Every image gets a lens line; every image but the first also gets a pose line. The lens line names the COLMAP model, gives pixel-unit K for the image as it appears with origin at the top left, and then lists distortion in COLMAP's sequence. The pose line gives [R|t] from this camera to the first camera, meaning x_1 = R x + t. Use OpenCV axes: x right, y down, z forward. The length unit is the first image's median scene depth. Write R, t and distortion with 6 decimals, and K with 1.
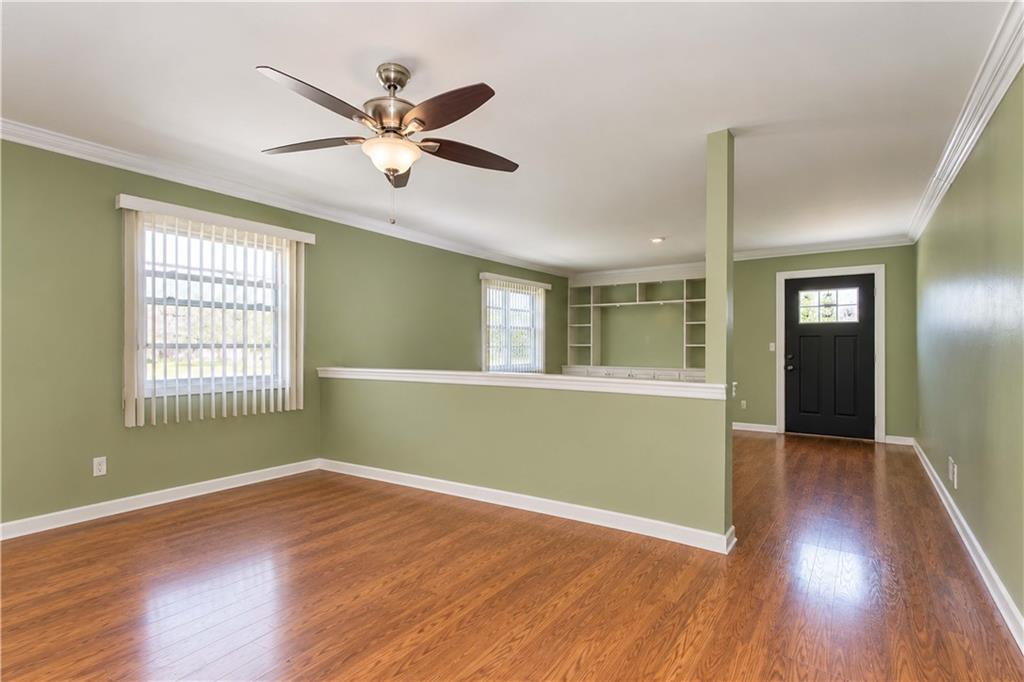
lens RADIAL K [[457.3, 0, 511.1], [0, 457.3, 348.0], [0, 0, 1]] dist [0.000280, 0.000006]
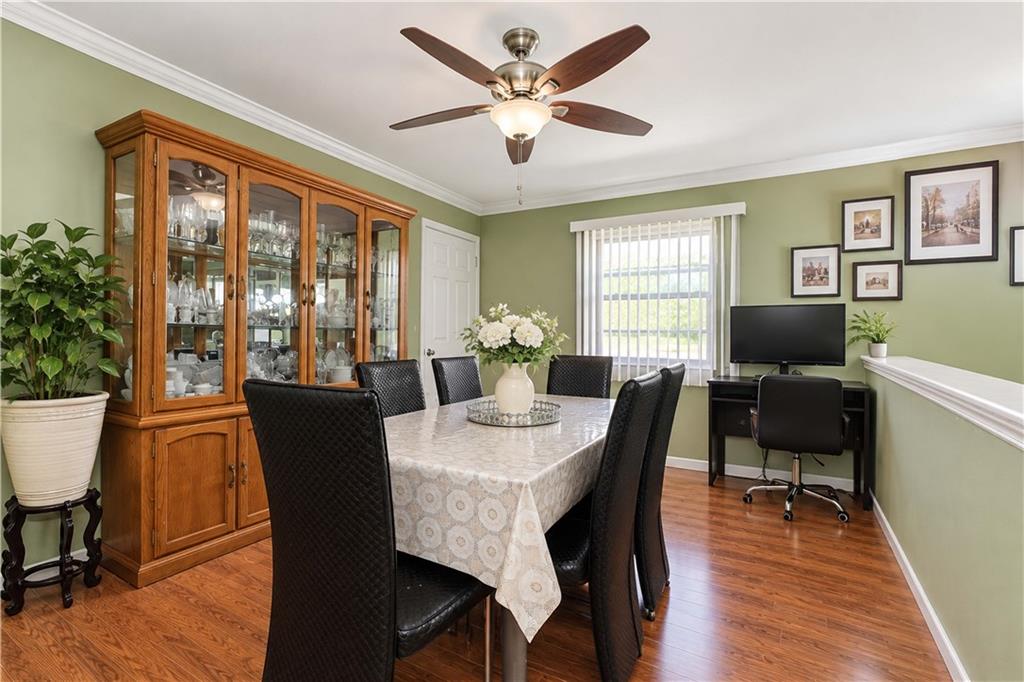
lens RADIAL K [[472.5, 0, 512.8], [0, 472.5, 329.1], [0, 0, 1]] dist [0.001219, 0.000362]
pose [[0.134335, -0.014329, -0.990832, 0.467202], [-0.004062, 0.999879, -0.015010, -0.000269], [0.990928, 0.006041, 0.134261, 0.630331]]
